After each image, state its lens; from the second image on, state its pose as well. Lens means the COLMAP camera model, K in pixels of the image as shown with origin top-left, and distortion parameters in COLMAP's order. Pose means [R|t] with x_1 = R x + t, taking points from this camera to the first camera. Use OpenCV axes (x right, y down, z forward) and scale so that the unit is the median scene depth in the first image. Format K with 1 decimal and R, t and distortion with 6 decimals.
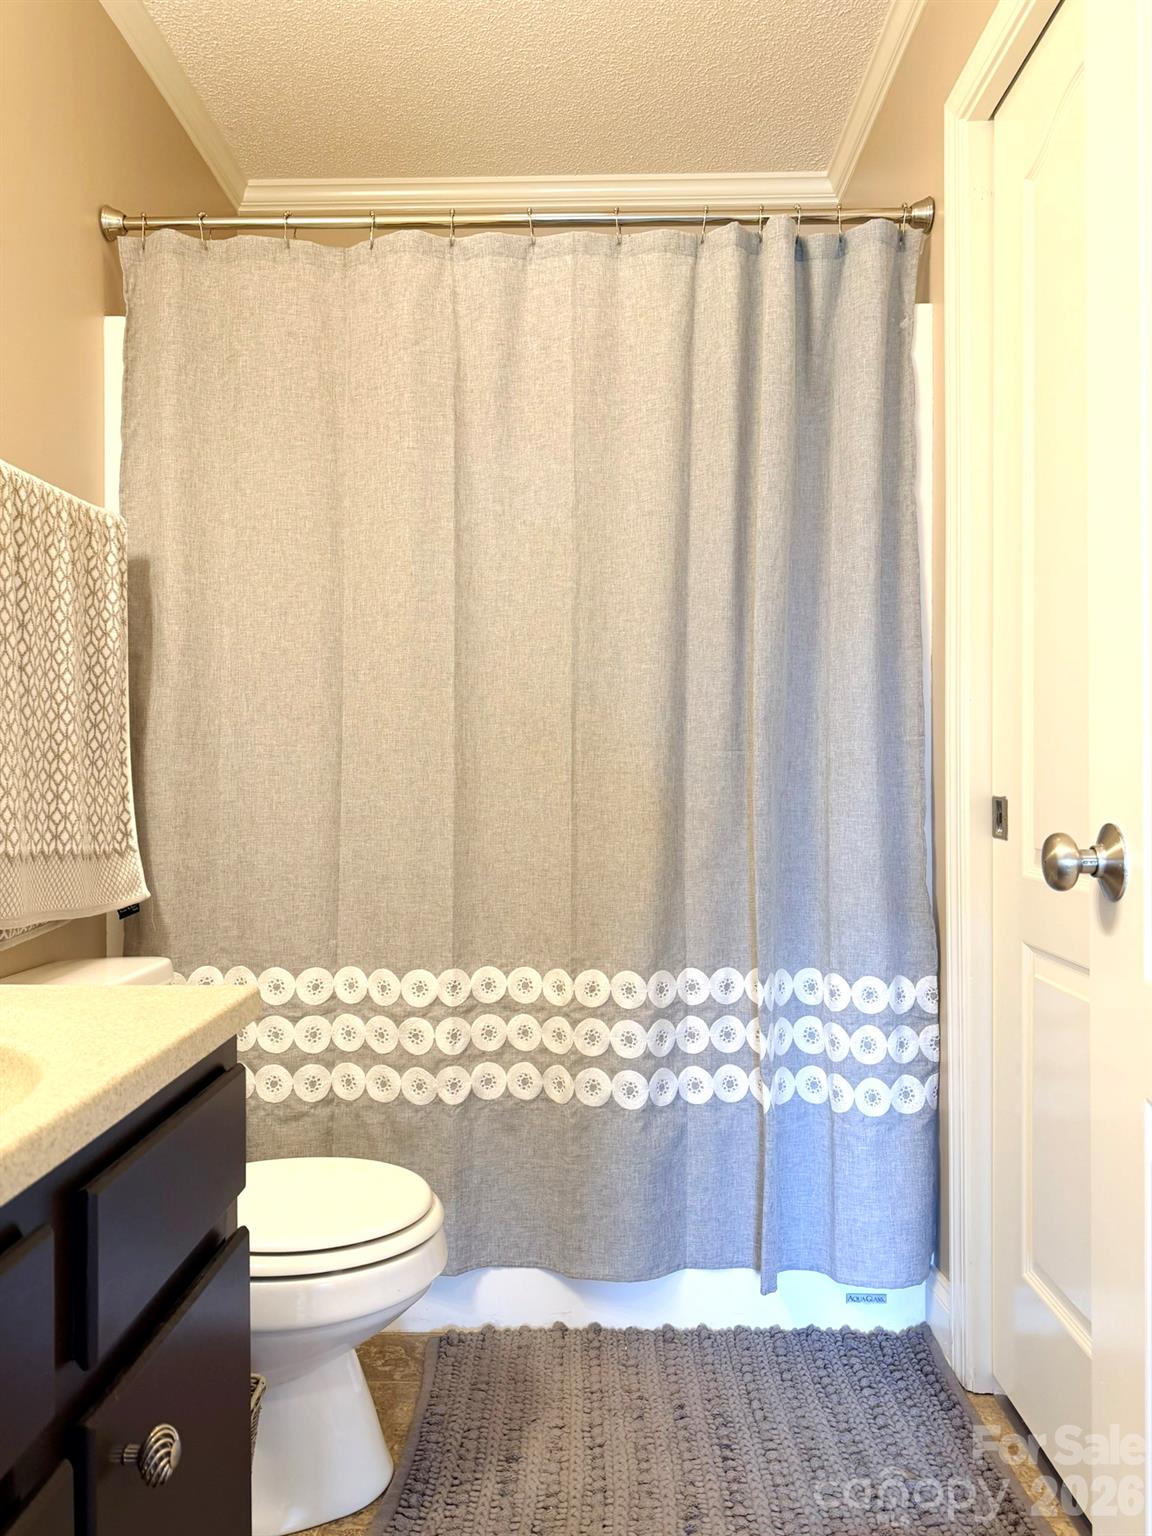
lens RADIAL K [[1086.2, 0, 572.8], [0, 1086.2, 777.0], [0, 0, 1]] dist [0.134921, -0.254836]
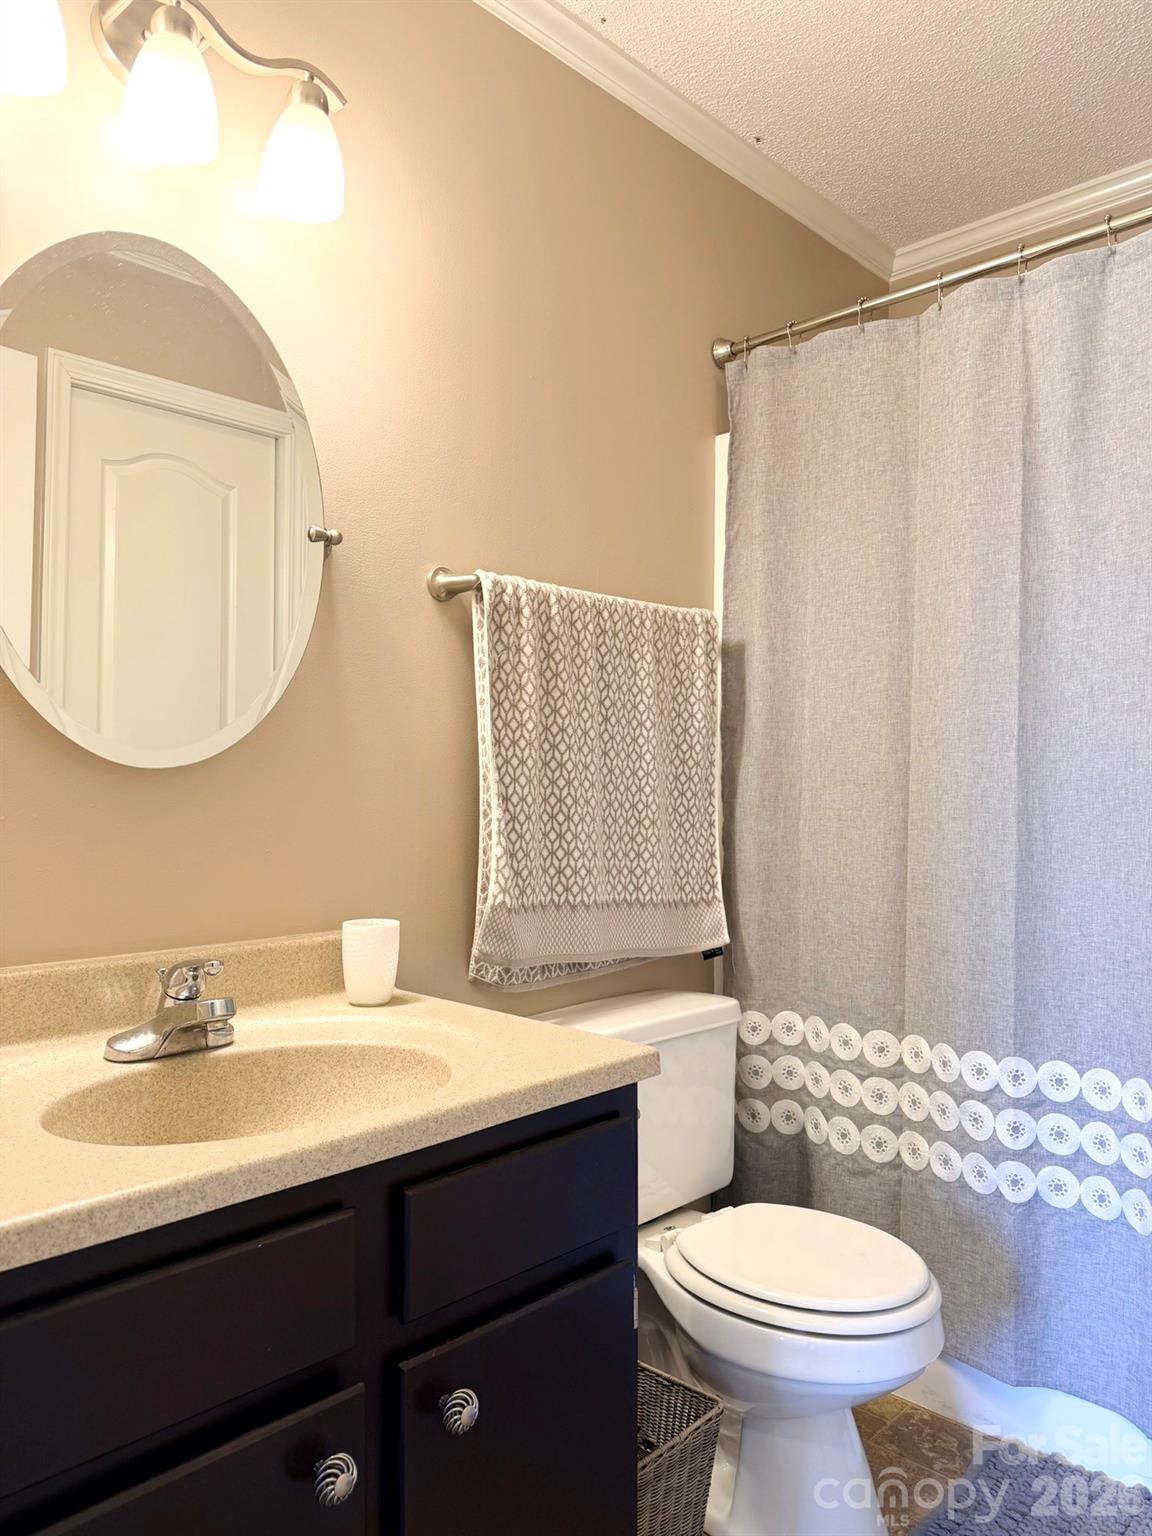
lens RADIAL K [[1086.2, 0, 572.8], [0, 1086.2, 777.0], [0, 0, 1]] dist [0.134921, -0.254836]
pose [[0.731895, 0.002474, -0.681413, 0.251985], [-0.010703, 0.999912, -0.007865, -0.049349], [0.681333, 0.013049, 0.731857, 0.059280]]
